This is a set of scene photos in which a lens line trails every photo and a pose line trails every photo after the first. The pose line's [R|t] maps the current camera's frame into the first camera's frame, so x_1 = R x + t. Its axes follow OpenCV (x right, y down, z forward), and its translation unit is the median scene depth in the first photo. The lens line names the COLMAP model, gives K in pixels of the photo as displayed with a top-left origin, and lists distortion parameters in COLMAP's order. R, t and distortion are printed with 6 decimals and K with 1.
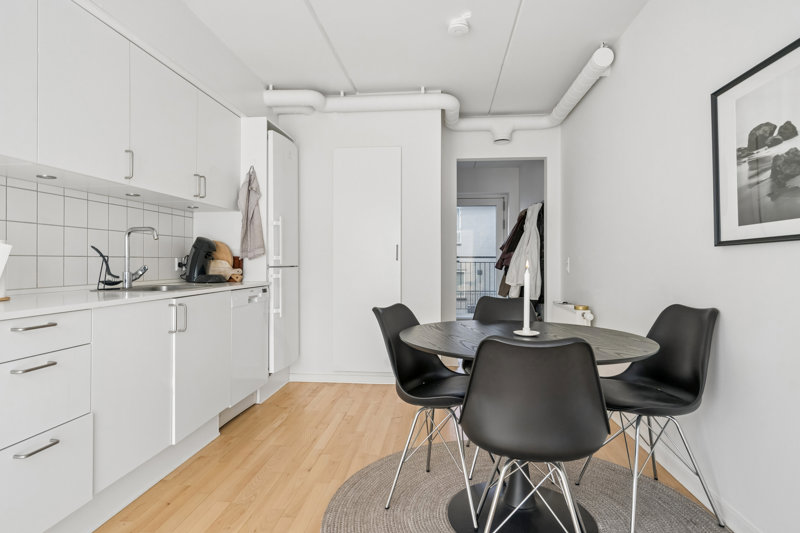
lens RADIAL K [[457.3, 0, 399.2], [0, 457.3, 258.0], [0, 0, 1]] dist [-0.000606, 0.000435]
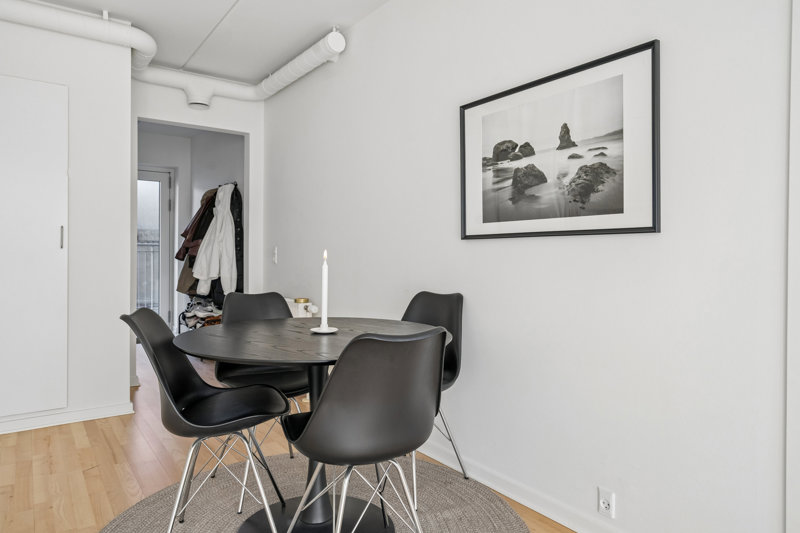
lens RADIAL K [[515.7, 0, 400.4], [0, 515.7, 256.7], [0, 0, 1]] dist [0.001318, -0.000100]
pose [[0.744746, -0.000475, 0.667348, -0.207060], [-0.012166, 0.999824, 0.014289, 0.000692], [-0.667237, -0.018760, 0.744609, 0.094025]]
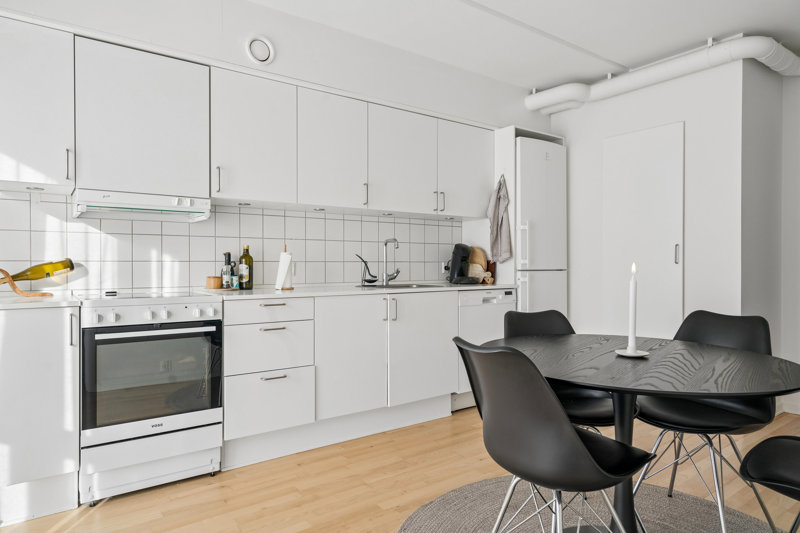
lens RADIAL K [[495.7, 0, 400.0], [0, 495.7, 266.5], [0, 0, 1]] dist [-0.000716, -0.000125]
pose [[0.671631, 0.000907, -0.740885, 0.446840], [0.007580, 0.999939, 0.008095, -0.000435], [0.740847, -0.011053, 0.671583, 0.067411]]
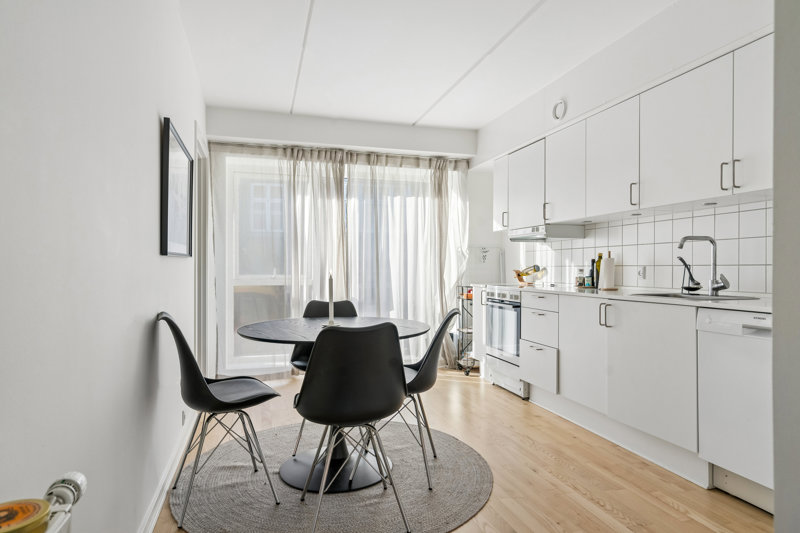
lens RADIAL K [[473.7, 0, 400.0], [0, 473.7, 266.5], [0, 0, 1]] dist [0.002801, 0.000248]
pose [[-0.925993, -0.005846, -0.377496, 0.409012], [-0.001654, 0.999933, -0.011428, 0.012273], [0.377537, -0.009958, -0.925941, 1.560770]]
